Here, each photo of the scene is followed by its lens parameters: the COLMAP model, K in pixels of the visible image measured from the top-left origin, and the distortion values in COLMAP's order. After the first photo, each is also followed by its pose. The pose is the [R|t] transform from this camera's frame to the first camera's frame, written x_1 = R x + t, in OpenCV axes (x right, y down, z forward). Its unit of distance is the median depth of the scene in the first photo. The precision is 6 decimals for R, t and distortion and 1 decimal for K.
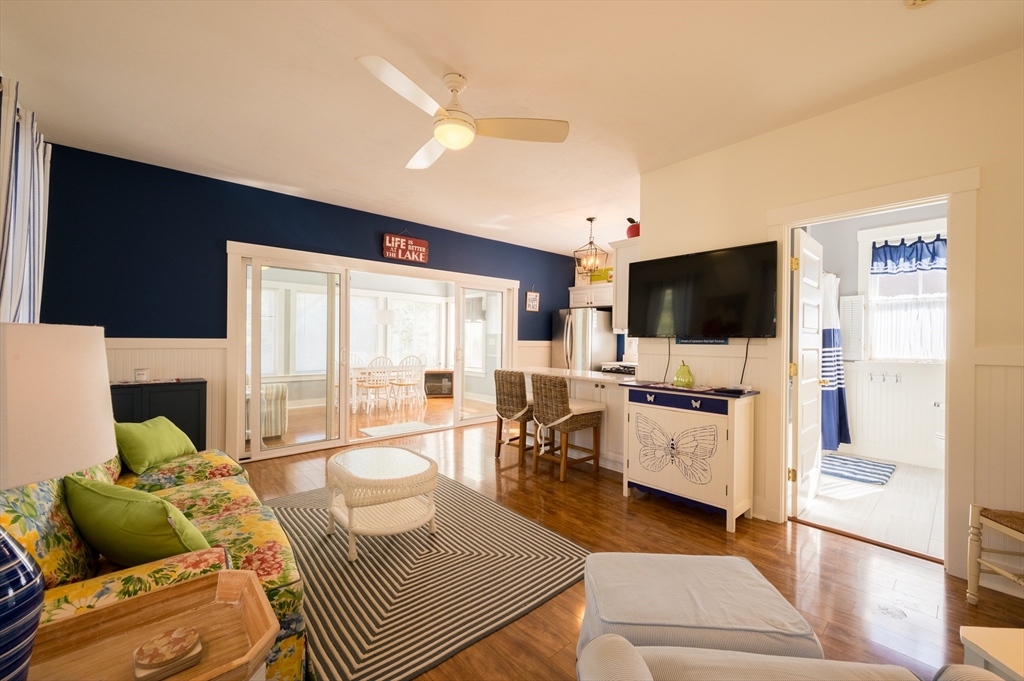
lens RADIAL K [[407.9, 0, 512.0], [0, 407.9, 340.5], [0, 0, 1]] dist [0.000005, 0.000027]
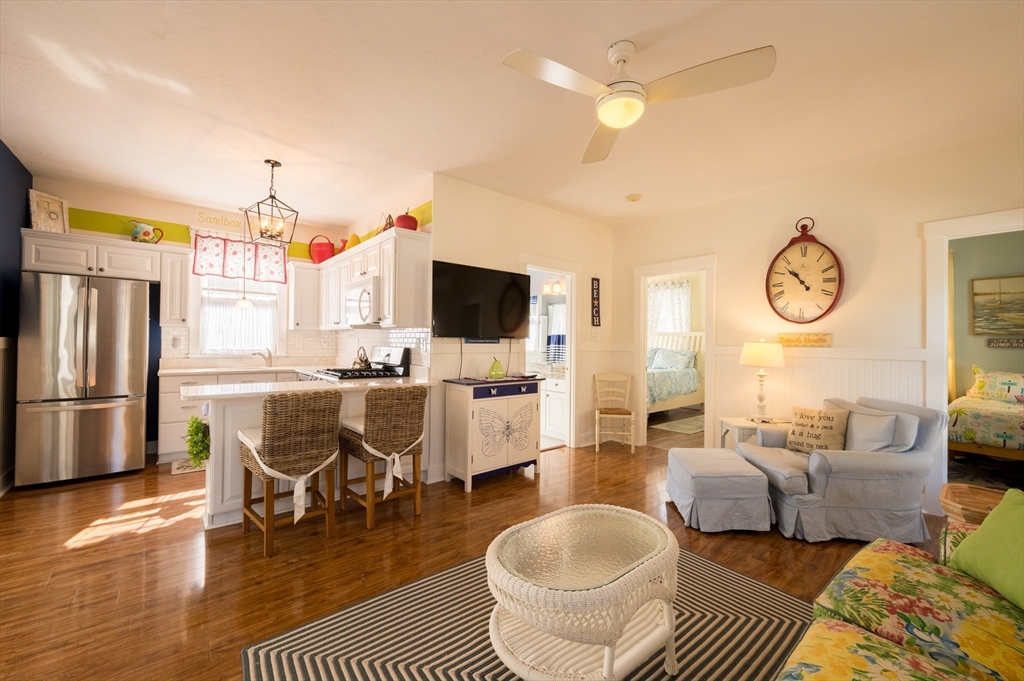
lens RADIAL K [[406.4, 0, 512.0], [0, 406.4, 340.5], [0, 0, 1]] dist [0.001742, 0.000569]
pose [[0.022806, -0.008388, 0.999705, -0.789469], [-0.010247, 0.999910, 0.008624, -0.011425], [-0.999687, -0.010441, 0.022718, 0.926509]]
